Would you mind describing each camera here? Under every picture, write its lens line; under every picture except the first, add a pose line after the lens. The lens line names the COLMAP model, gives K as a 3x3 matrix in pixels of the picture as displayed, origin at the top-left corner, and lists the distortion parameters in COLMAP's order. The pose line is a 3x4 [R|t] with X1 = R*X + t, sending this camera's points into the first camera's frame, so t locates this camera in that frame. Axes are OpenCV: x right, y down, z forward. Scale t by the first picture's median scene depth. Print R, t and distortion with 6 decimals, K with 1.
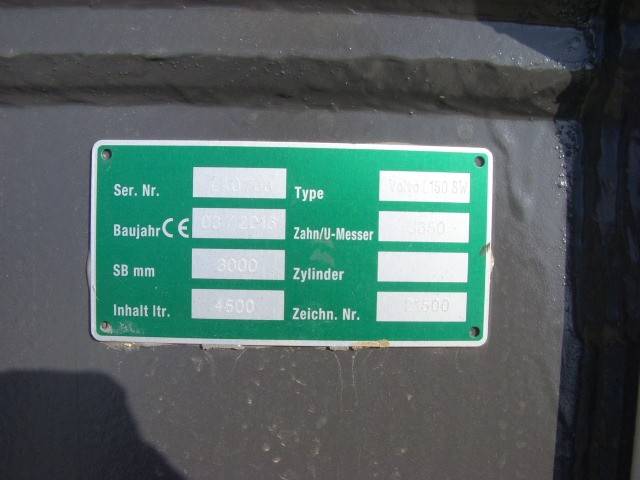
lens RADIAL K [[713.4, 0, 320.0], [0, 713.4, 240.0], [0, 0, 1]] dist [-0.213430, 0.021804]
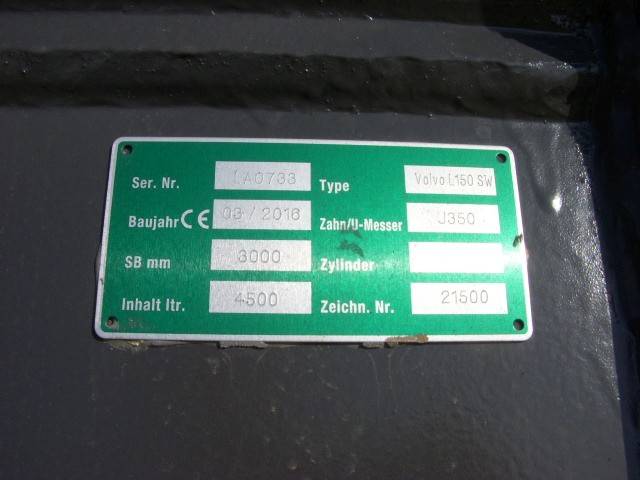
lens RADIAL K [[713.4, 0, 320.0], [0, 713.4, 240.0], [0, 0, 1]] dist [-0.213430, 0.021804]
pose [[0.999018, -0.015036, 0.041683, -0.076668], [0.029516, 0.927408, -0.372884, 0.366490], [-0.033051, 0.373748, 0.926941, 0.123824]]
